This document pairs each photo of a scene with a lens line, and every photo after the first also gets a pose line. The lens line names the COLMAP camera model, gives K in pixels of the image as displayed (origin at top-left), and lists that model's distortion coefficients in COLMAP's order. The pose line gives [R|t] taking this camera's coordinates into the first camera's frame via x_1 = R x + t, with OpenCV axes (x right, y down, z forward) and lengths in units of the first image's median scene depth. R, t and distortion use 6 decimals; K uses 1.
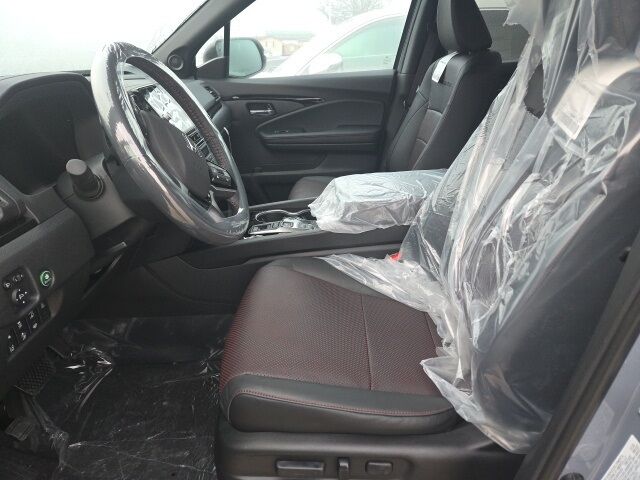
lens RADIAL K [[414.6, 0, 322.2], [0, 414.6, 241.5], [0, 0, 1]] dist [0.008472, -0.002502]
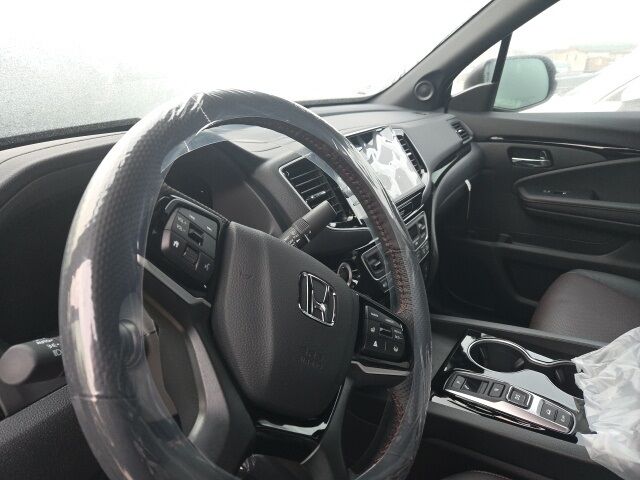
lens RADIAL K [[414.6, 0, 322.2], [0, 414.6, 241.5], [0, 0, 1]] dist [0.008472, -0.002502]
pose [[0.817148, 0.207349, -0.537843, -0.028901], [-0.225332, 0.973722, 0.033040, -0.128323], [0.530560, 0.094194, 0.842397, 0.250537]]
